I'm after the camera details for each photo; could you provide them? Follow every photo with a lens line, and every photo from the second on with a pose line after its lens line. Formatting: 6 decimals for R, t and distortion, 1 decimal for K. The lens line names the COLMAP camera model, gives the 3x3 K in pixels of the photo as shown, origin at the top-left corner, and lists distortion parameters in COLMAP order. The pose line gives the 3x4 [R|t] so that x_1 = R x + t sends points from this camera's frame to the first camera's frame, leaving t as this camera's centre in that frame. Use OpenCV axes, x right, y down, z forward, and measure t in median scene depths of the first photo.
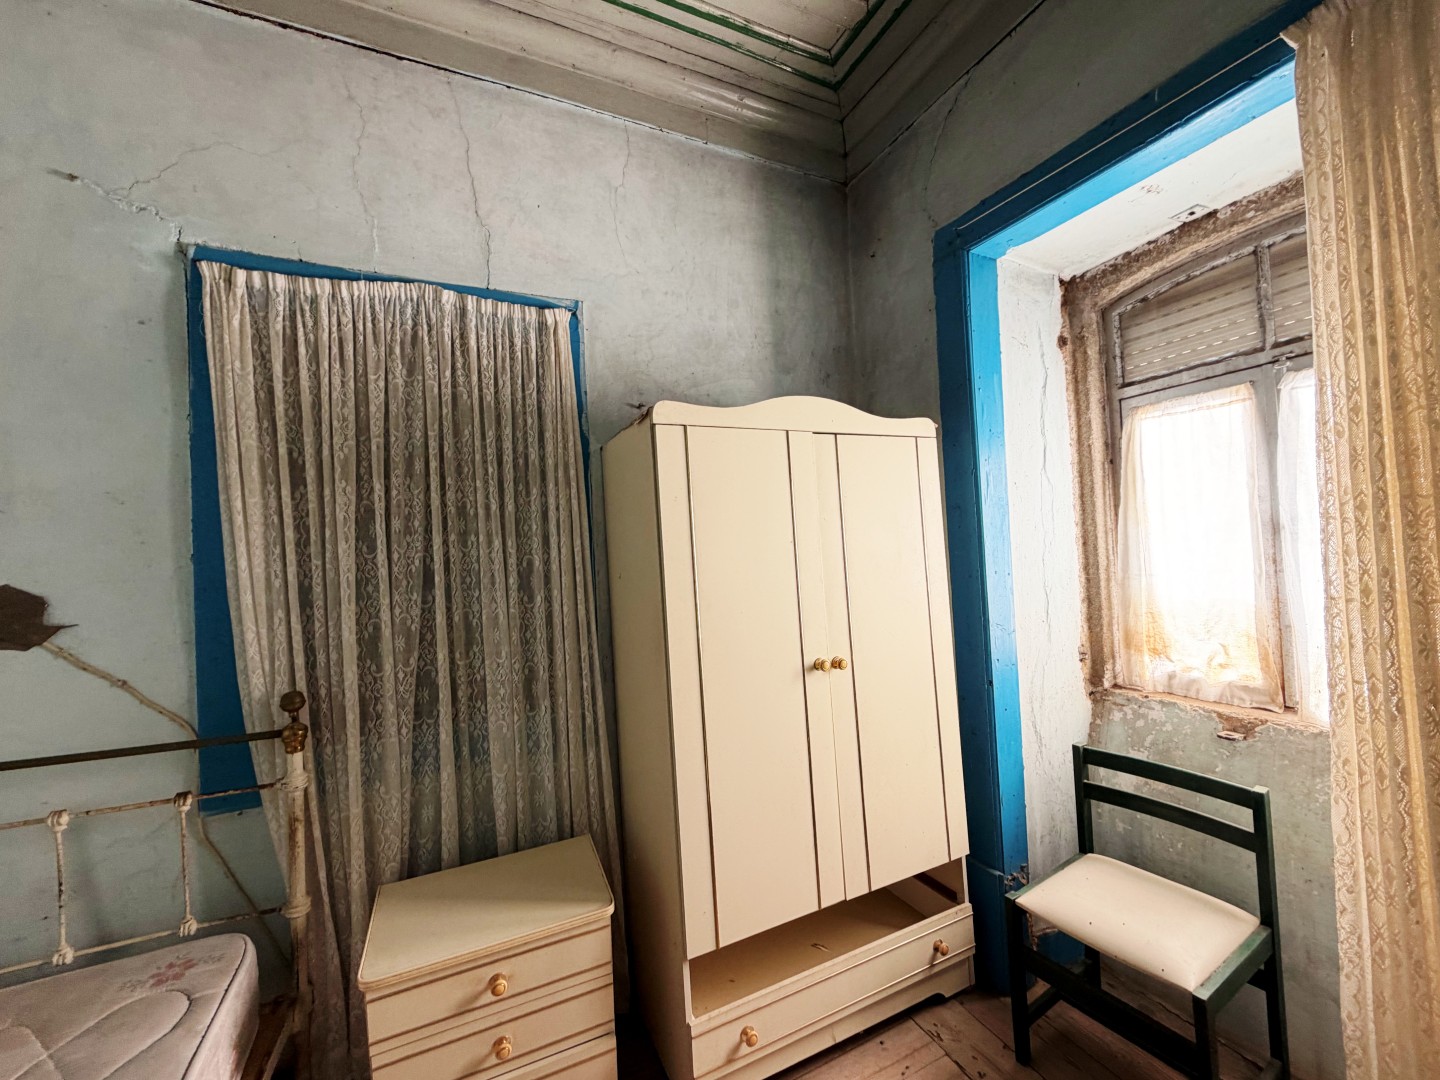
lens RADIAL K [[574.5, 0, 717.7], [0, 574.5, 539.1], [0, 0, 1]] dist [0.001018, -0.000226]
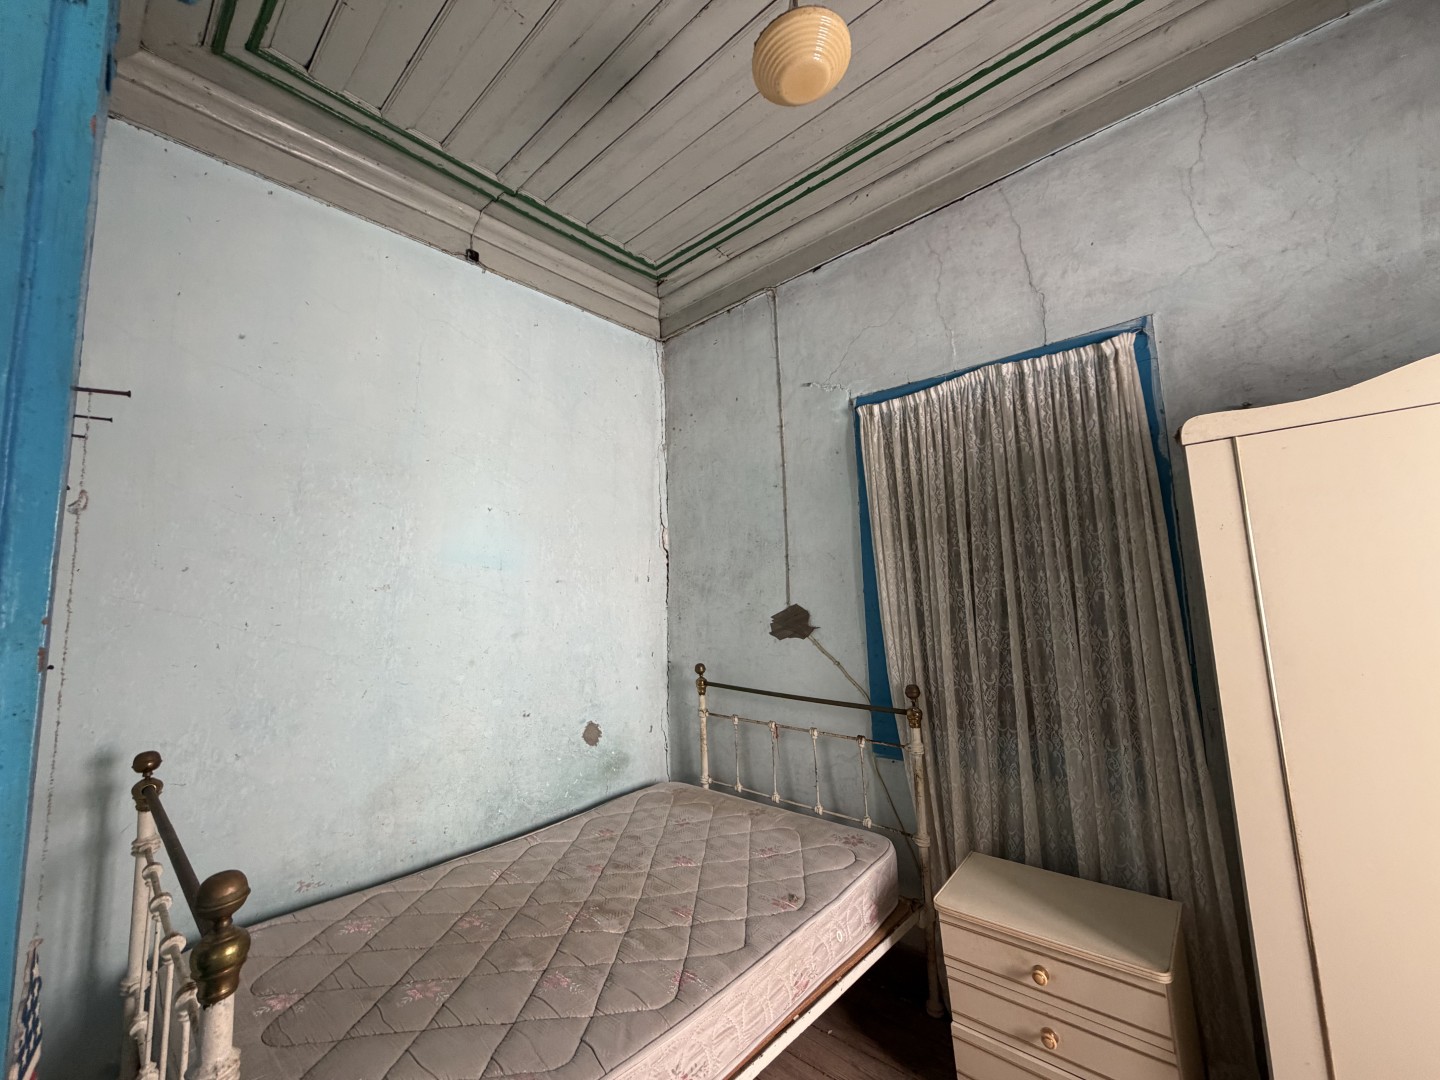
lens RADIAL K [[574.5, 0, 720.2], [0, 574.5, 538.3], [0, 0, 1]] dist [0.001018, -0.000226]
pose [[0.407266, -0.071524, -0.910505, 0.365000], [0.035777, 0.997413, -0.062348, -0.024632], [0.912609, -0.007183, 0.408771, -0.020874]]
